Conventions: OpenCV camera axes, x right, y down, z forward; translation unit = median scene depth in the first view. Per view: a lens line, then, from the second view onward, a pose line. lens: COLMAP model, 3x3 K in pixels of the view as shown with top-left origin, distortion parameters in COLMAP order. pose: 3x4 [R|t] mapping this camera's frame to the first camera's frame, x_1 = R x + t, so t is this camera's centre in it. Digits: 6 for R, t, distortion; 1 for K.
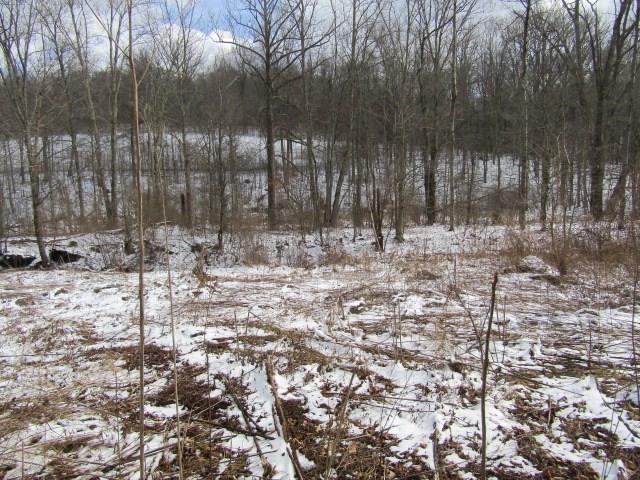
lens RADIAL K [[451.6, 0, 321.8], [0, 451.6, 237.7], [0, 0, 1]] dist [0.012739, 0.005089]
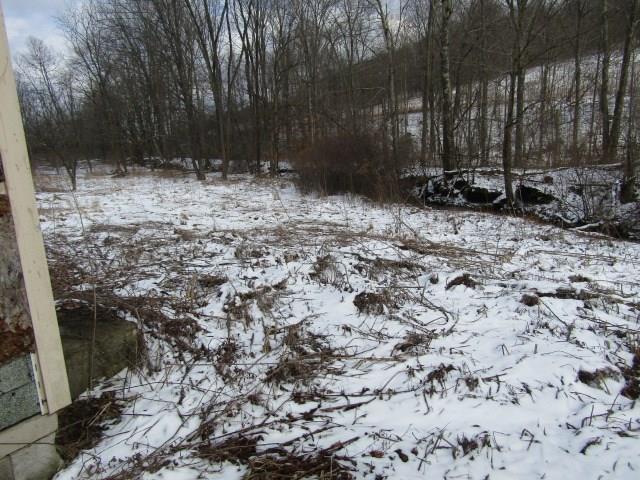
lens RADIAL K [[451.6, 0, 322.5], [0, 451.6, 239.8], [0, 0, 1]] dist [0.012739, 0.005089]
pose [[0.548366, 0.185013, -0.815515, -0.119694], [-0.064998, 0.981698, 0.179009, 0.000191], [0.833709, -0.045156, 0.550355, 0.269288]]
